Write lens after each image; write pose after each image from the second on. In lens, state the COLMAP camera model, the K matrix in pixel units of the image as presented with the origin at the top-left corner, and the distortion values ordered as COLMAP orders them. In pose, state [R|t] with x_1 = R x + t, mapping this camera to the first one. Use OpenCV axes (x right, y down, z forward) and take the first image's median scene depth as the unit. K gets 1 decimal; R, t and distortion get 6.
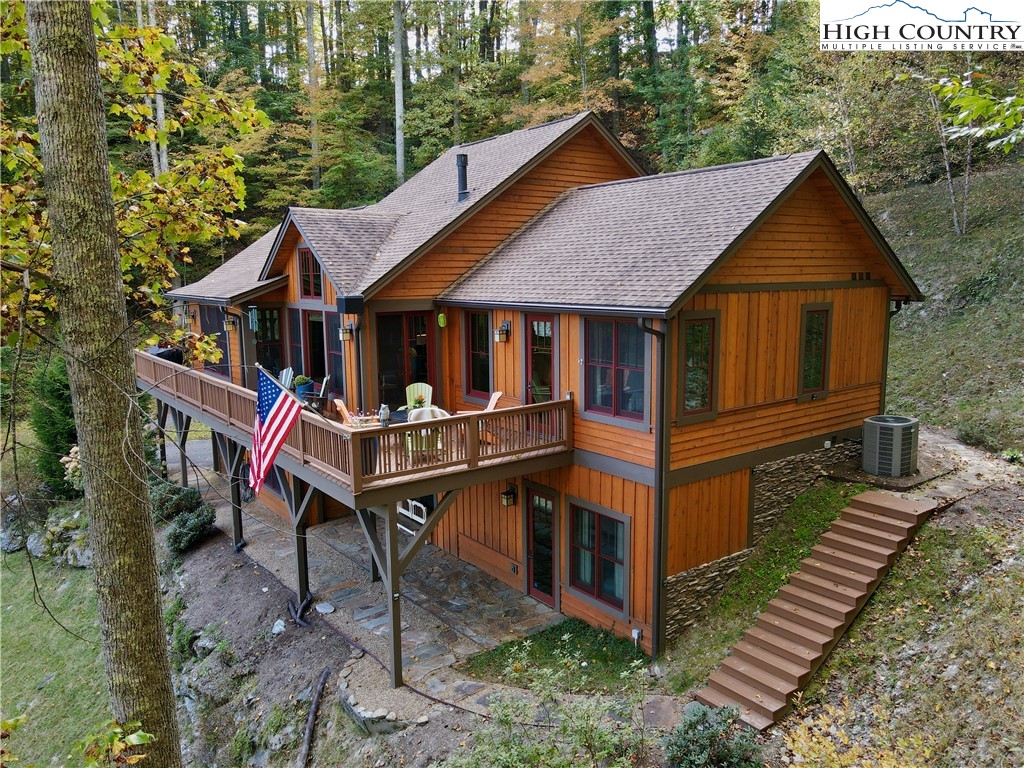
lens RADIAL K [[753.0, 0, 511.7], [0, 753.0, 387.3], [0, 0, 1]] dist [-0.003307, 0.017353]
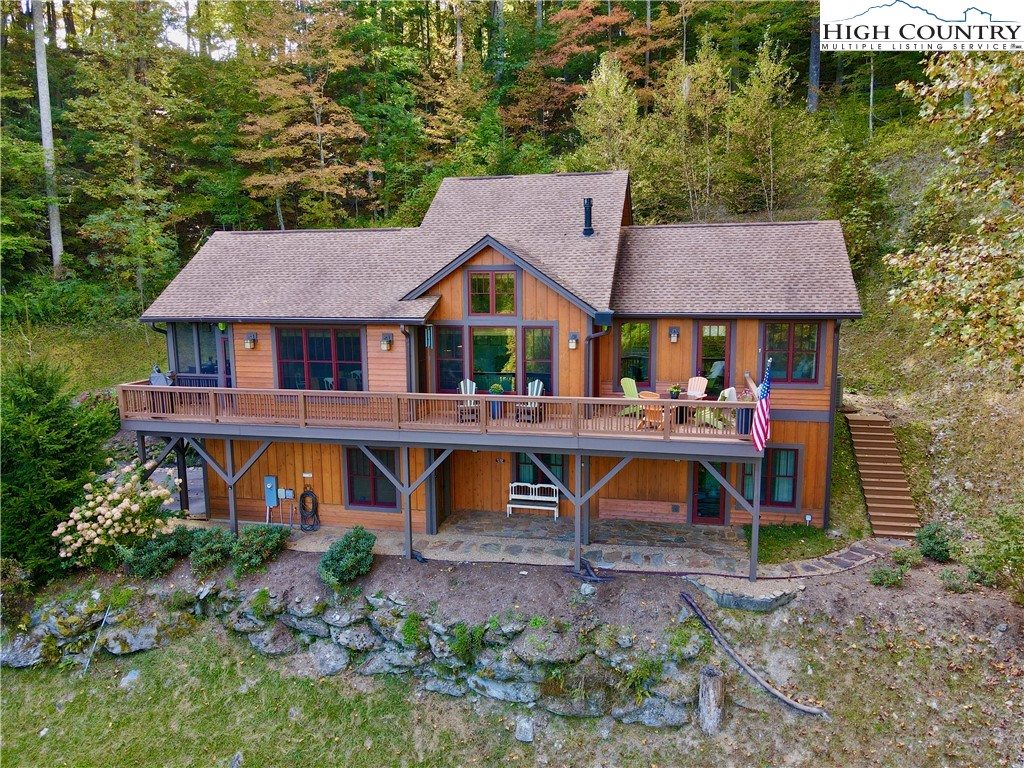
lens RADIAL K [[753.0, 0, 511.4], [0, 753.0, 384.5], [0, 0, 1]] dist [-0.003307, 0.017353]
pose [[0.761047, -0.088846, 0.642584, -1.284933], [0.097450, 0.994994, 0.022156, -0.048550], [-0.641335, 0.045758, 0.765895, 0.165081]]
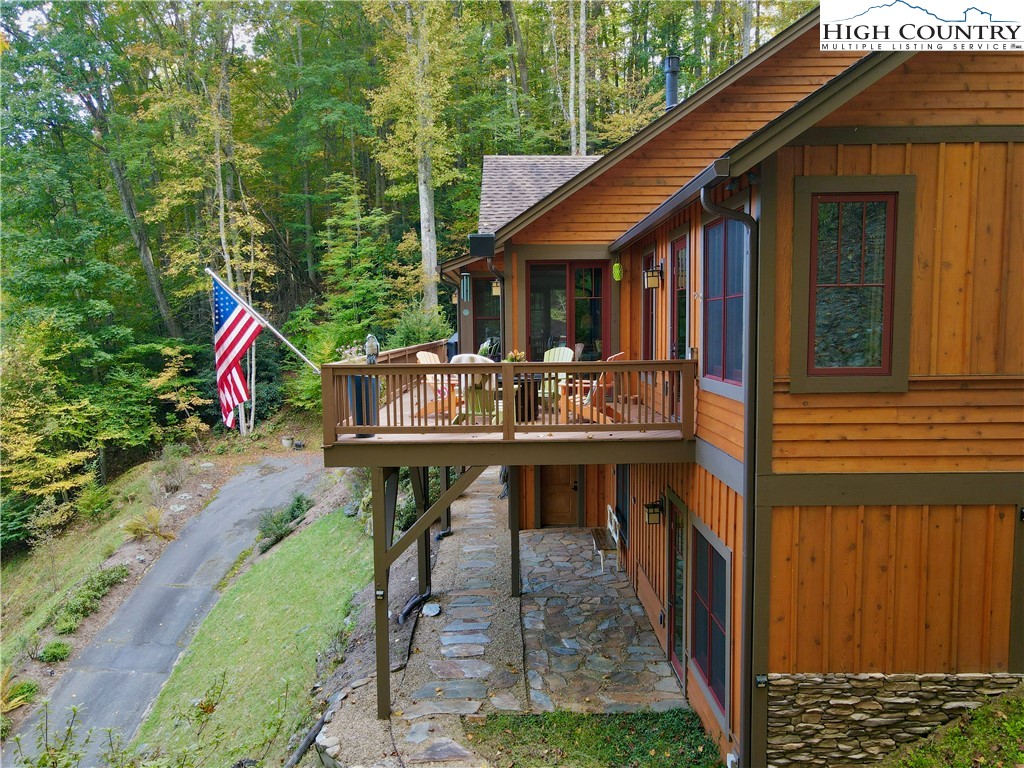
lens RADIAL K [[753.0, 0, 512.3], [0, 753.0, 383.7], [0, 0, 1]] dist [-0.003307, 0.017353]
pose [[0.800670, 0.048018, -0.597178, 0.351597], [-0.087900, 0.995411, -0.037813, 0.076883], [0.592622, 0.082768, 0.801217, 0.413482]]
